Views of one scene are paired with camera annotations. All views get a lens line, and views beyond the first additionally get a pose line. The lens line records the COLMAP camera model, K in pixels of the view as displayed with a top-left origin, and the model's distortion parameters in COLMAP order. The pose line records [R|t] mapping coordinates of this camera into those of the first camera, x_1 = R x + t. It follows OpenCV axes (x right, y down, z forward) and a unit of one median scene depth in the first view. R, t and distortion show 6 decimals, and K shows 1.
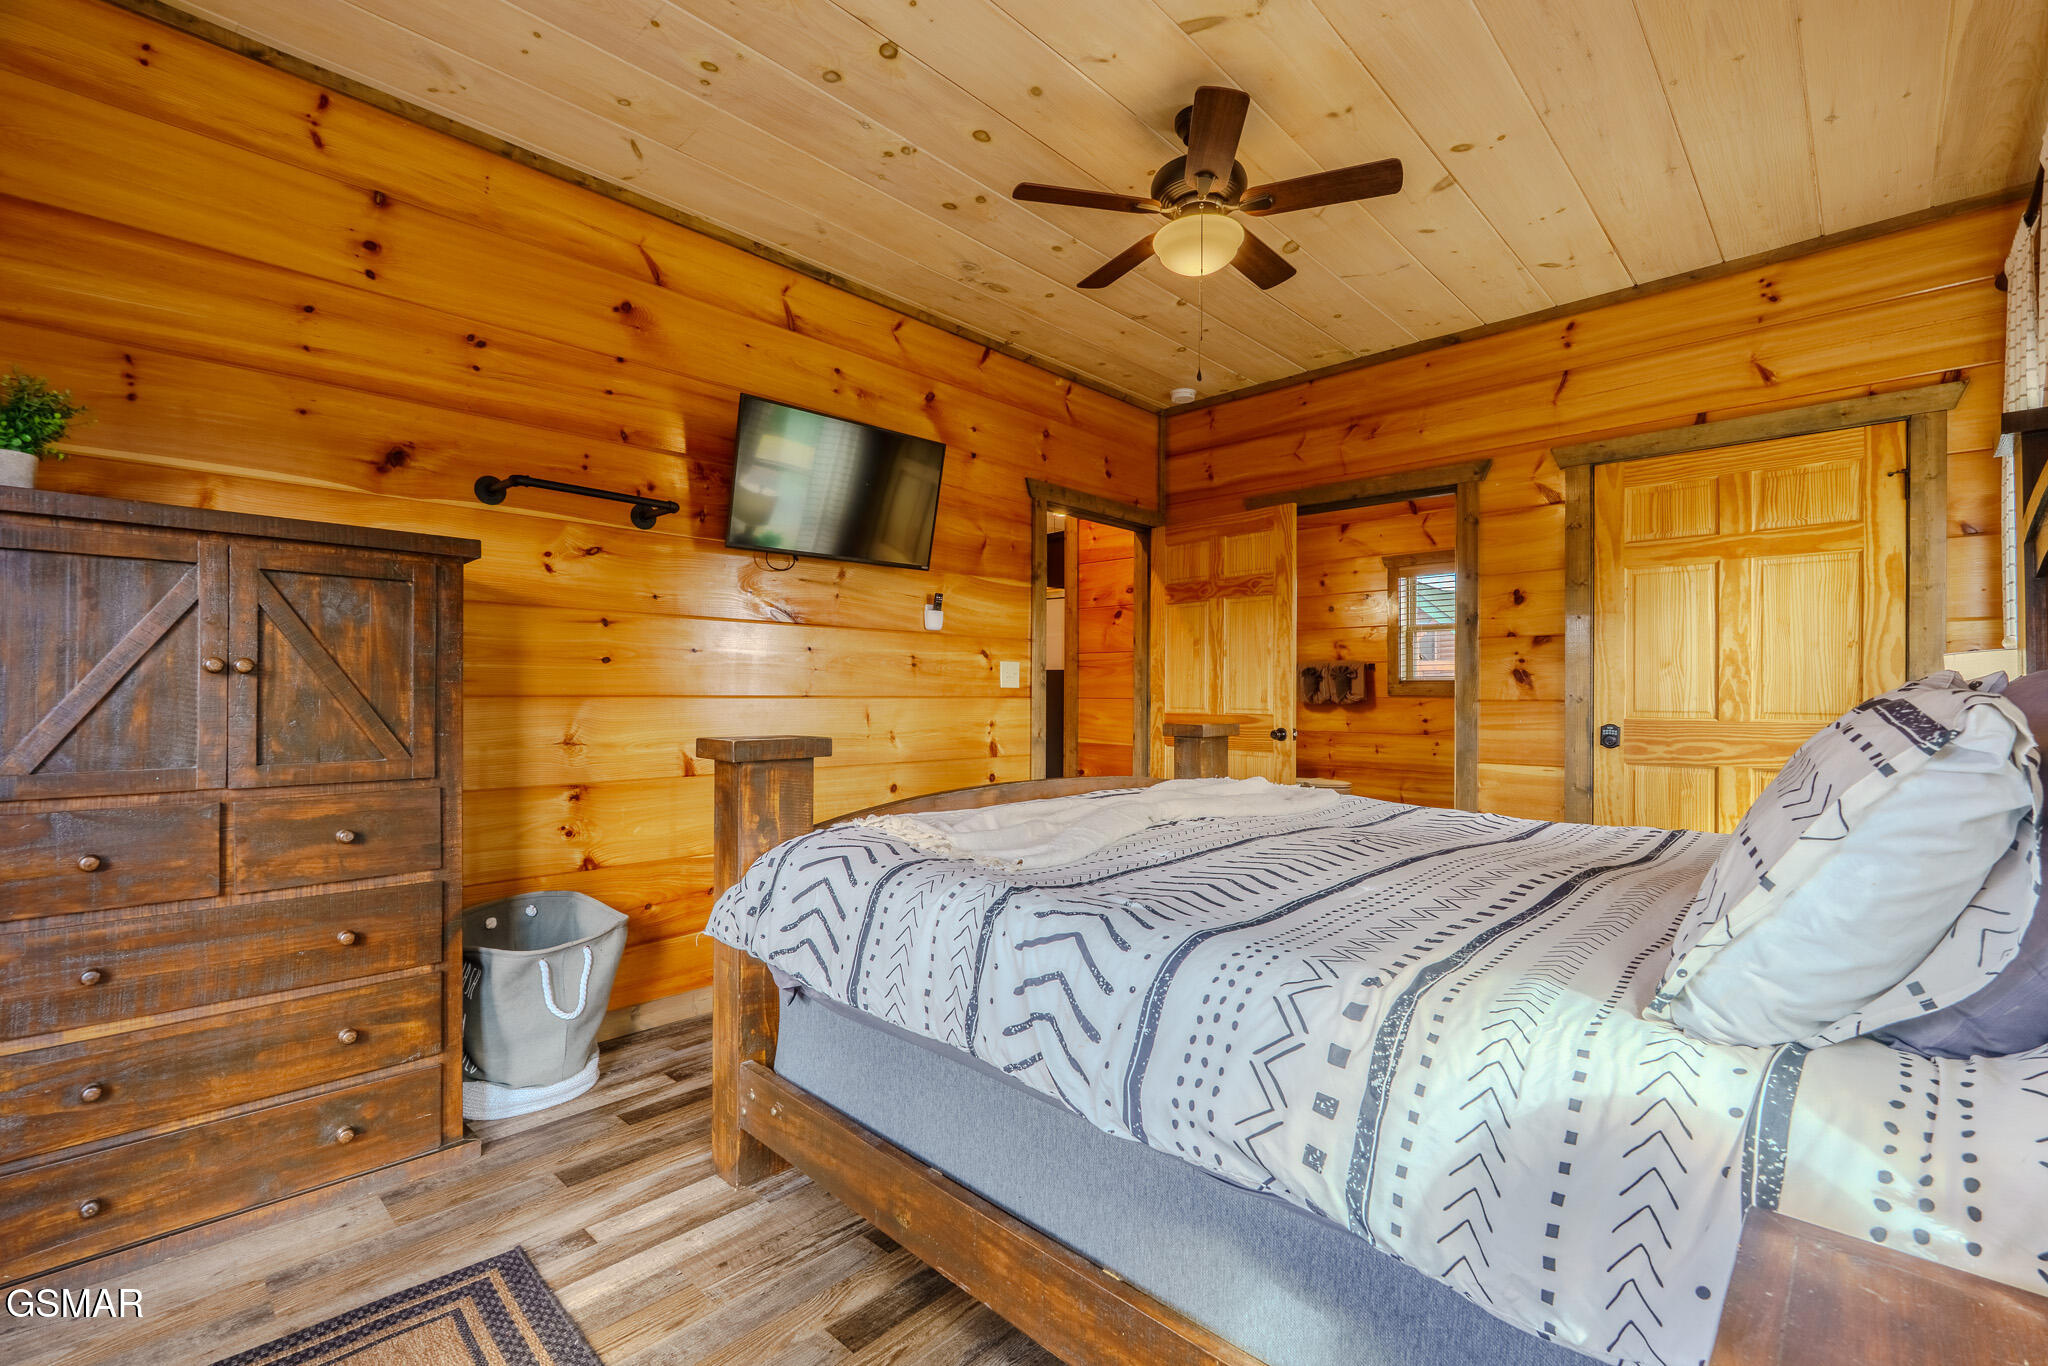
lens RADIAL K [[901.8, 0, 1025.3], [0, 901.8, 692.1], [0, 0, 1]] dist [-0.003870, -0.001993]
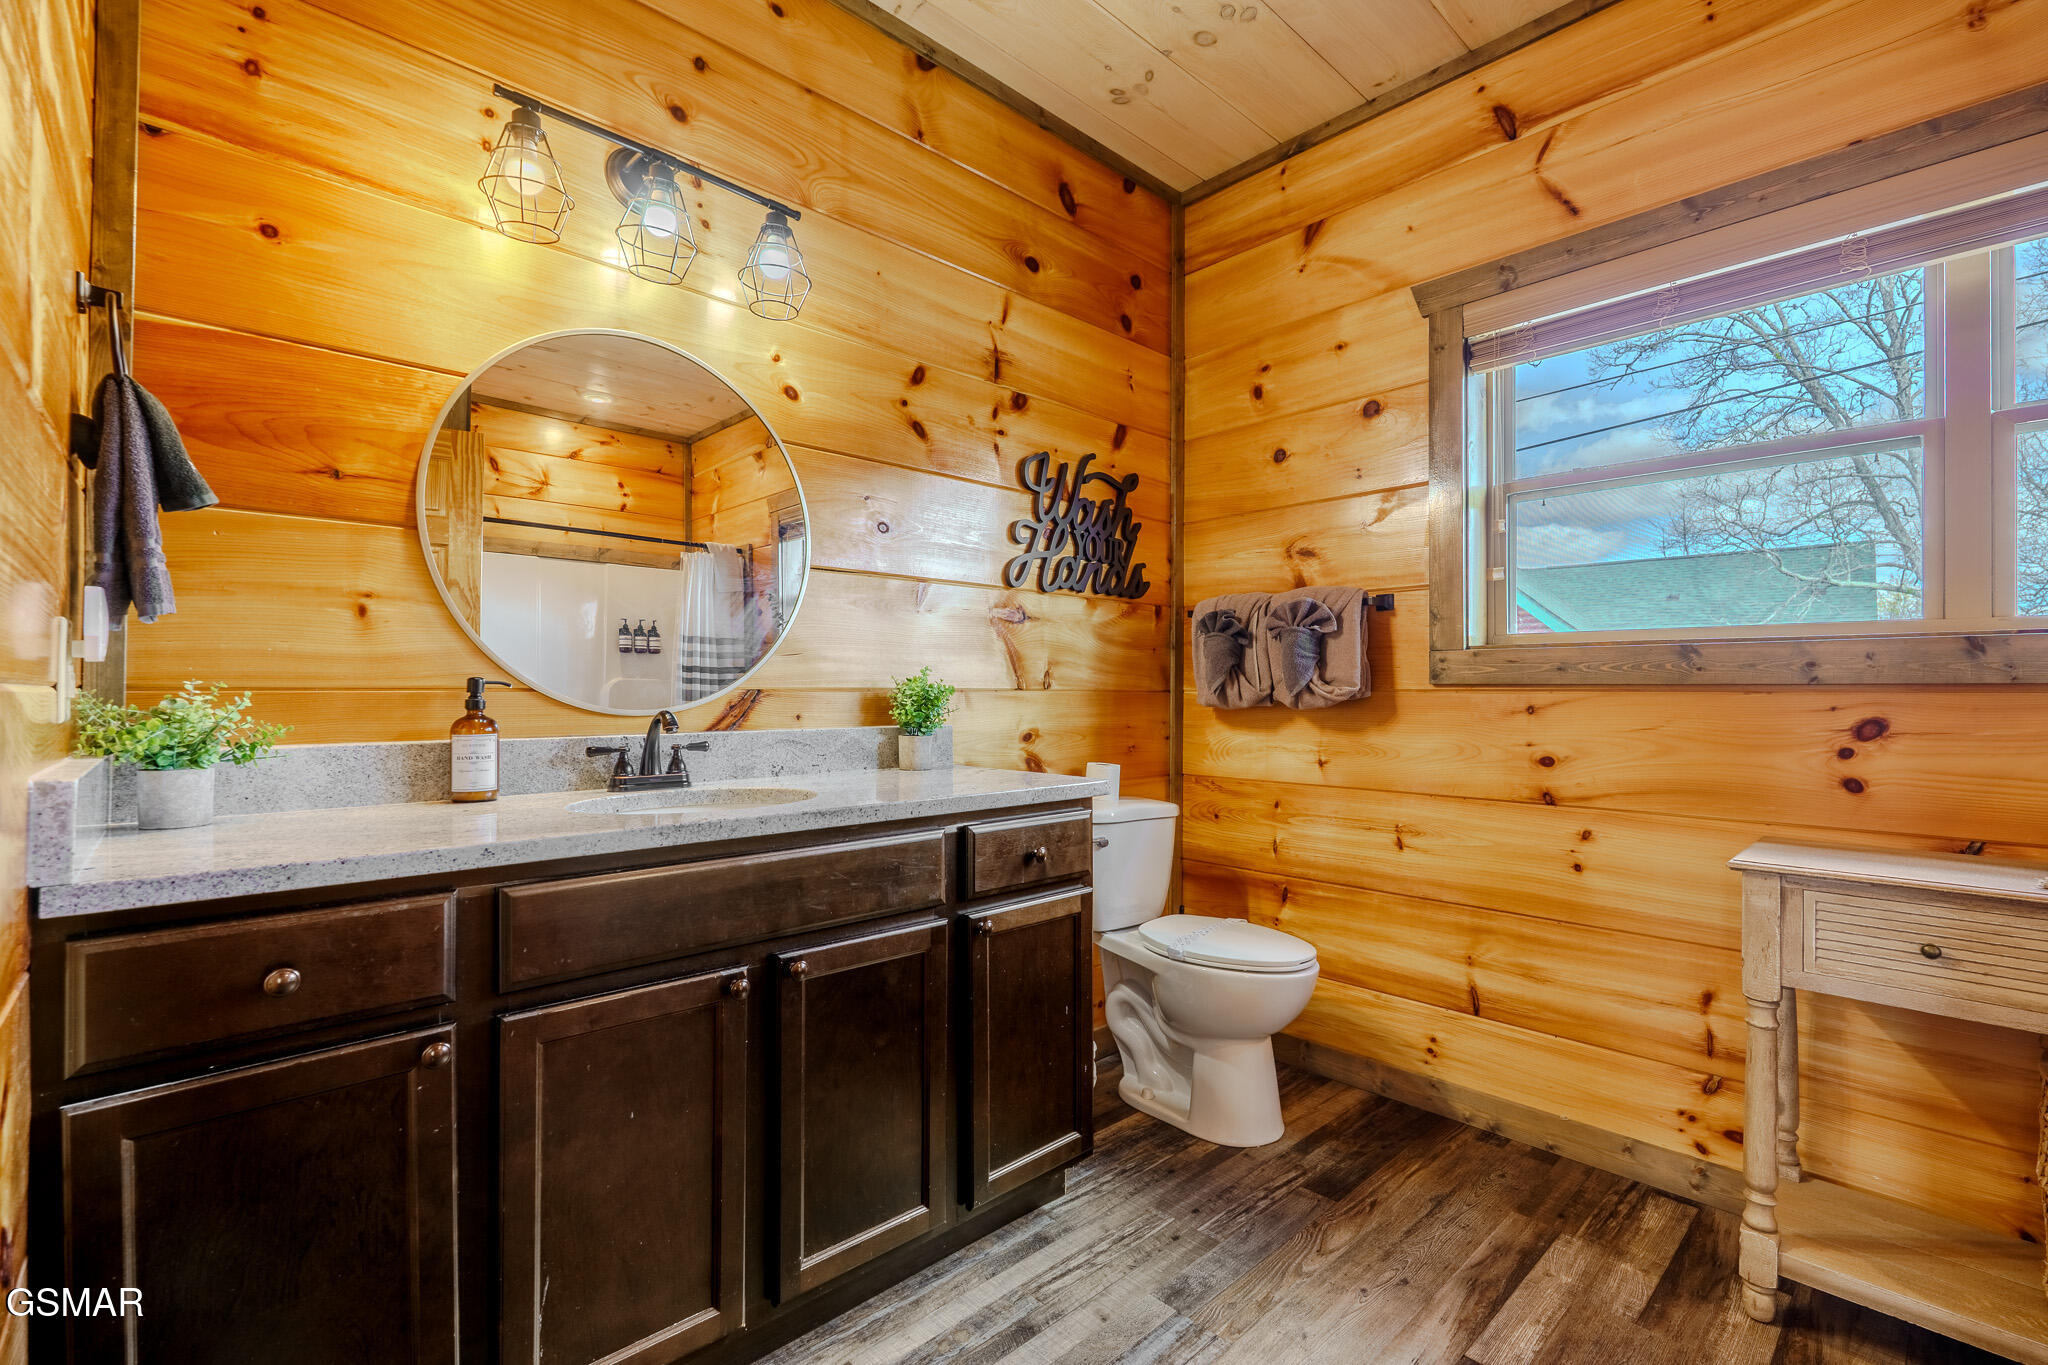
lens RADIAL K [[901.8, 0, 1019.7], [0, 901.8, 682.0], [0, 0, 1]] dist [-0.003870, -0.001993]
pose [[0.997173, -0.001748, -0.075126, 0.264848], [0.001781, 0.999998, 0.000377, 0.002430], [0.075125, -0.000510, 0.997174, 0.628740]]
